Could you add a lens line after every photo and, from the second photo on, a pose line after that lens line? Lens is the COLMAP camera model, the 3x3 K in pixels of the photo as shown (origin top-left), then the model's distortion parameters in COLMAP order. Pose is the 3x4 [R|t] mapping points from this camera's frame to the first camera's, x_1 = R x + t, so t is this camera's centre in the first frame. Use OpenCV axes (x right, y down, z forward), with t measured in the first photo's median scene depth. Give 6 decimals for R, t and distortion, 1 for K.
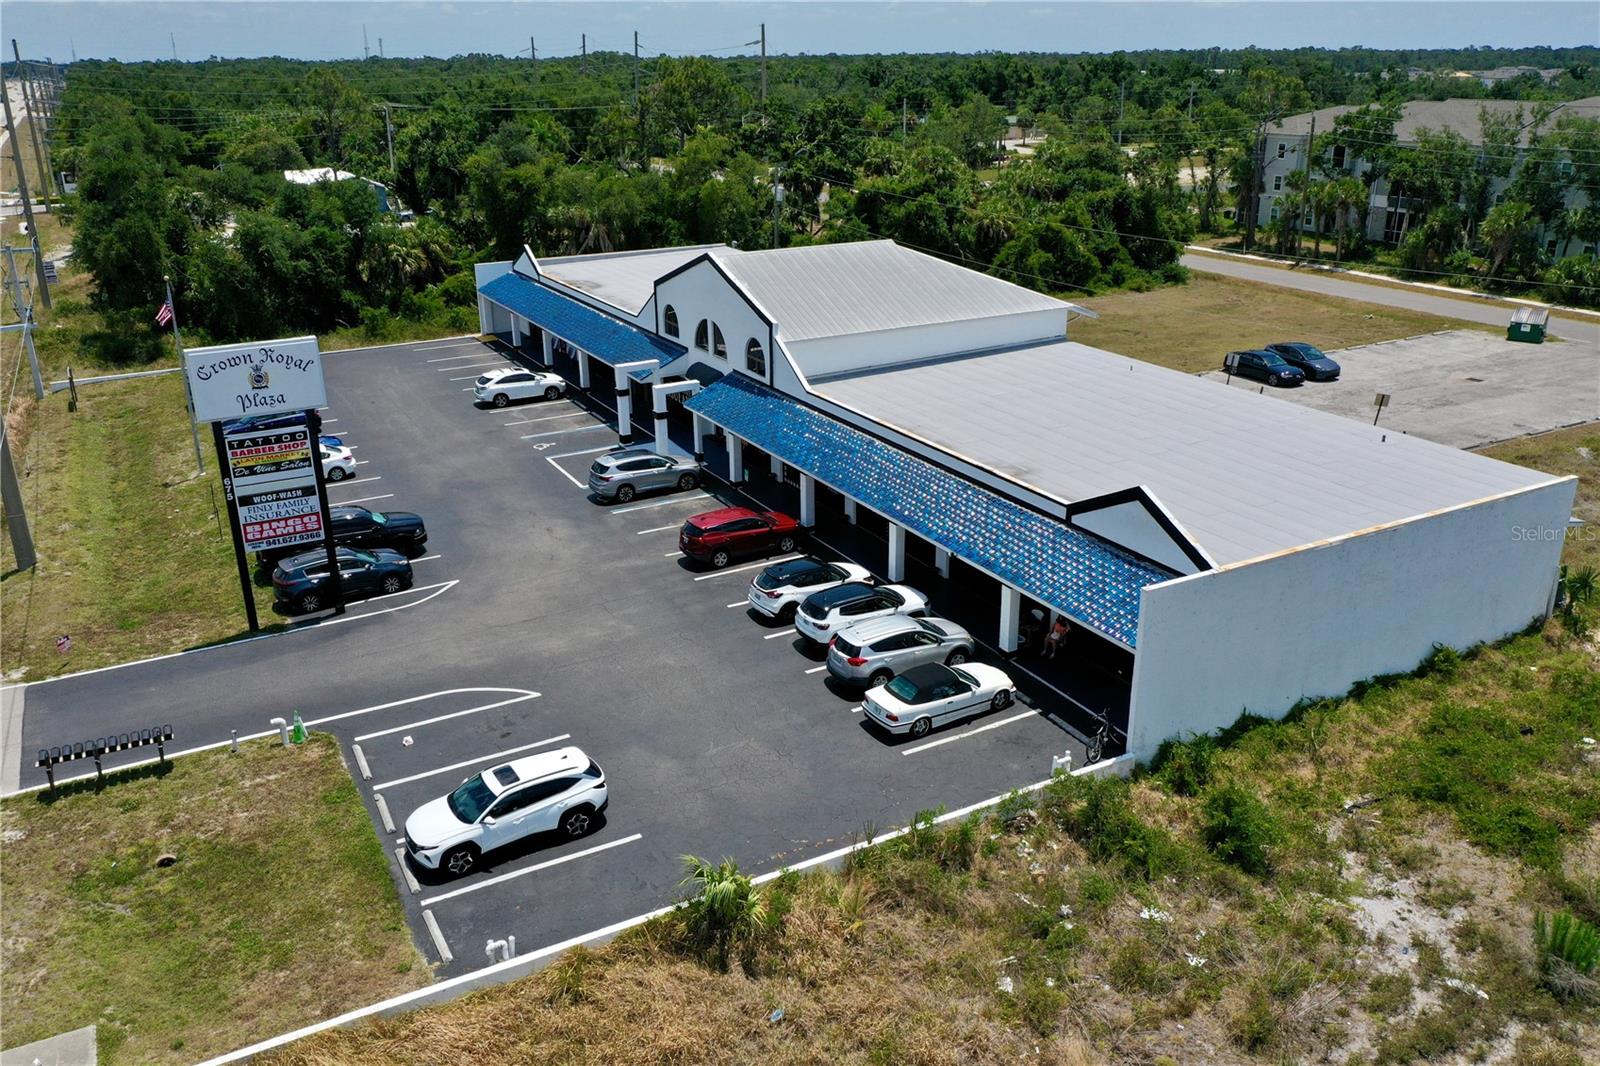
lens RADIAL K [[1261.0, 0, 803.9], [0, 1261.0, 522.1], [0, 0, 1]] dist [-0.000343, -0.006520]
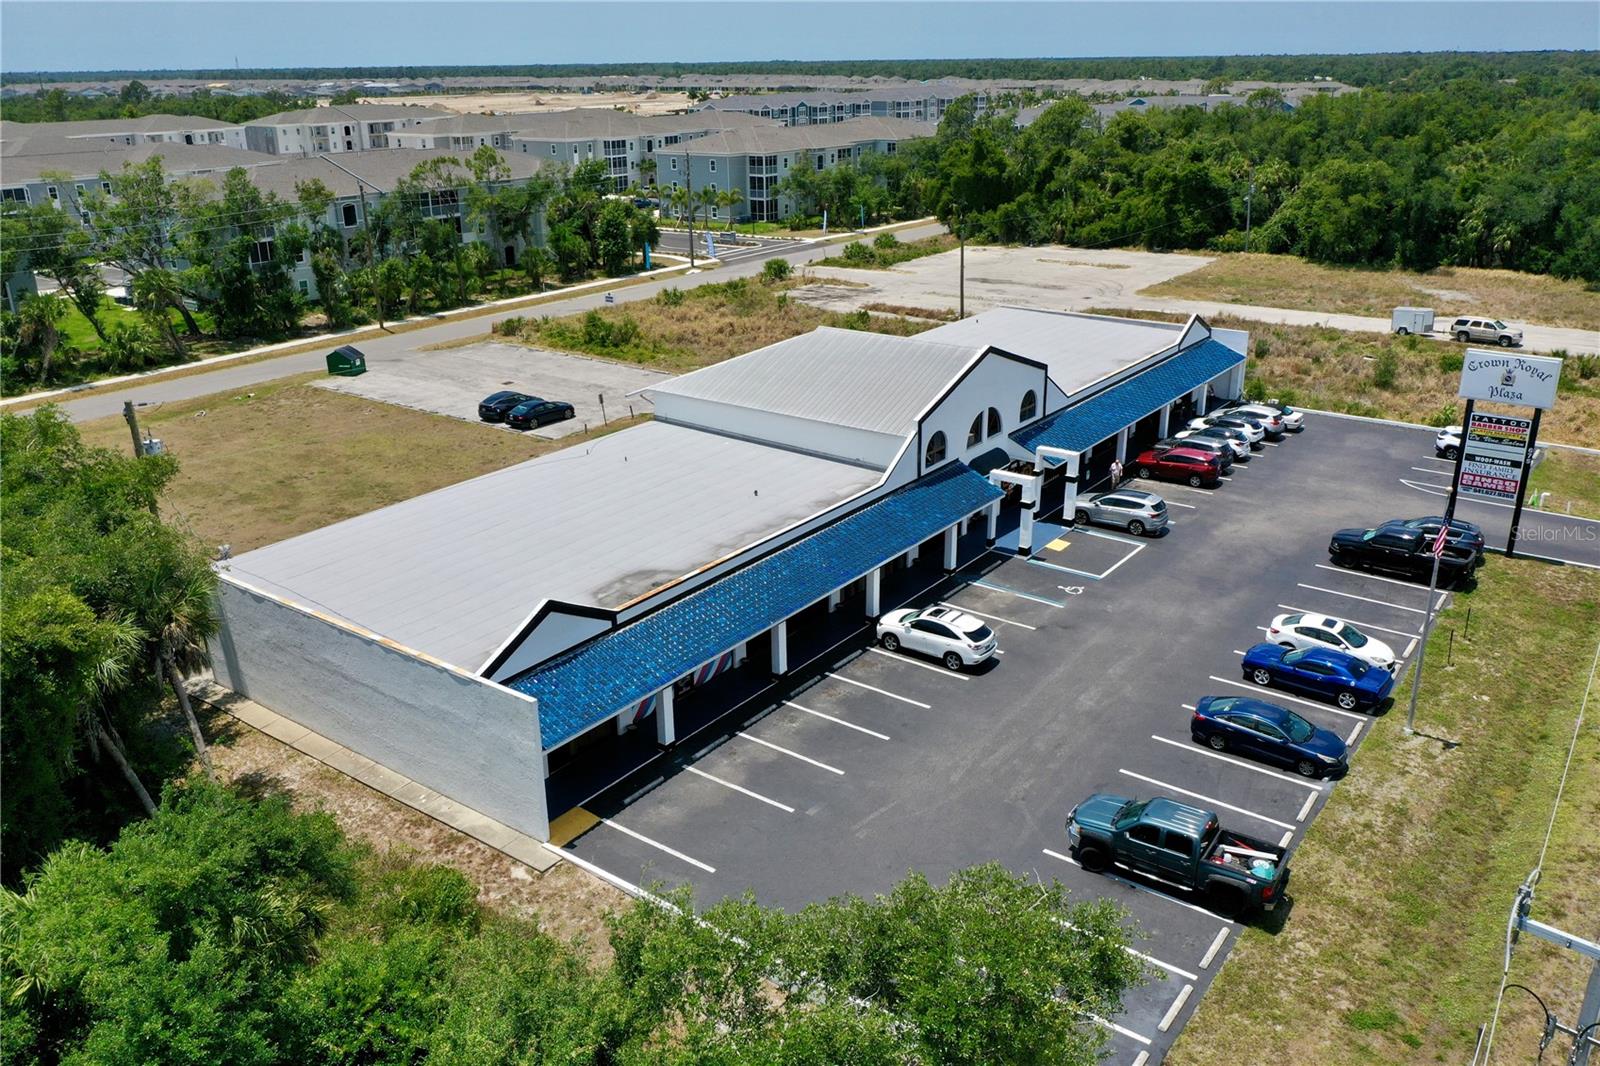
lens RADIAL K [[1261.0, 0, 800.1], [0, 1261.0, 535.2], [0, 0, 1]] dist [-0.000343, -0.006520]
pose [[-0.413430, -0.310130, 0.856093, -1.388691], [0.330093, 0.825199, 0.458350, -0.894843], [-0.848595, 0.472086, -0.238790, 2.121084]]
